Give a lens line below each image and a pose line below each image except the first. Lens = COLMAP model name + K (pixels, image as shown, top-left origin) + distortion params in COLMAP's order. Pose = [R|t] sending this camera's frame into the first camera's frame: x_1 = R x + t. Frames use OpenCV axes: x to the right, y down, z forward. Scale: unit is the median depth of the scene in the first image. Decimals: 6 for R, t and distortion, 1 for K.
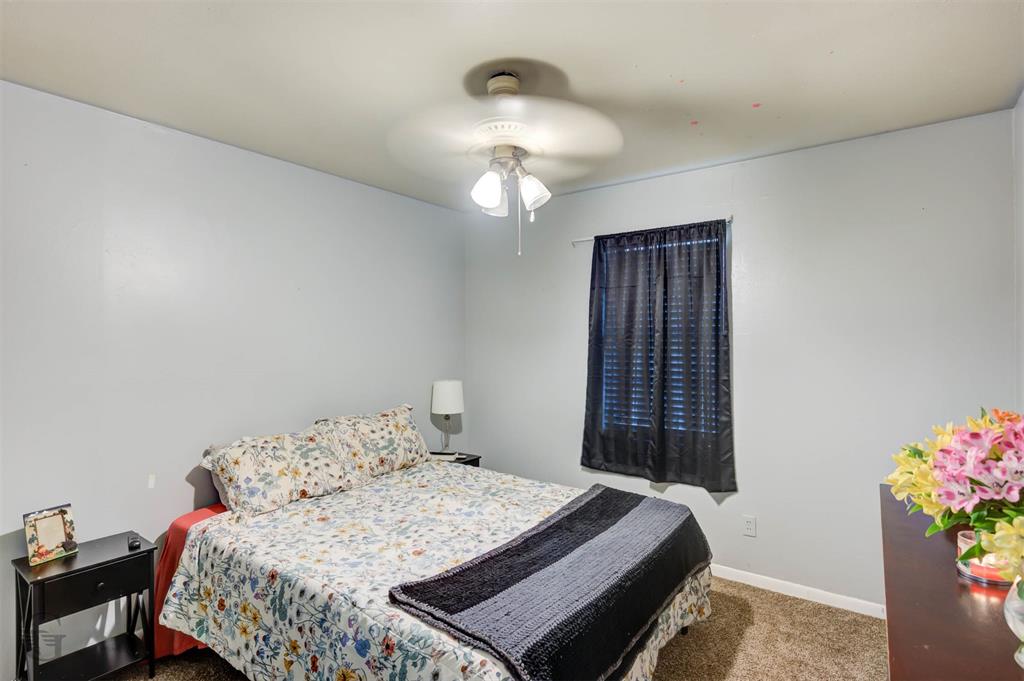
lens RADIAL K [[510.6, 0, 513.2], [0, 510.6, 340.2], [0, 0, 1]] dist [-0.001143, -0.000141]
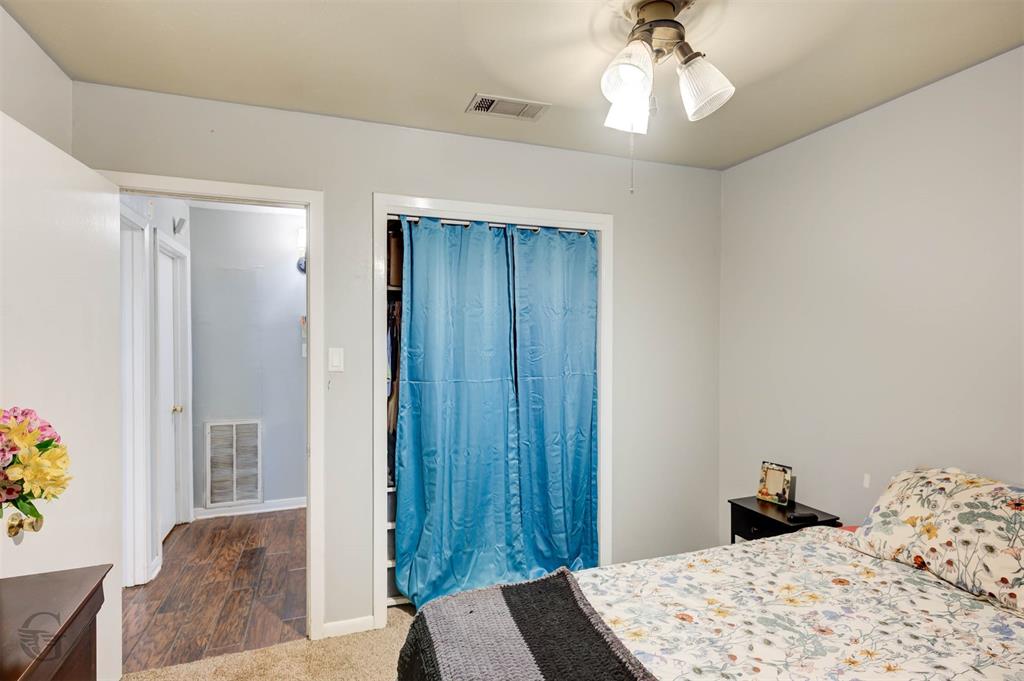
lens RADIAL K [[510.6, 0, 513.2], [0, 510.6, 338.0], [0, 0, 1]] dist [-0.001143, -0.000141]
pose [[-0.532175, 0.005925, -0.846614, 0.493281], [0.002637, 0.999982, 0.005341, -0.001134], [0.846630, 0.000610, -0.532181, 1.002680]]
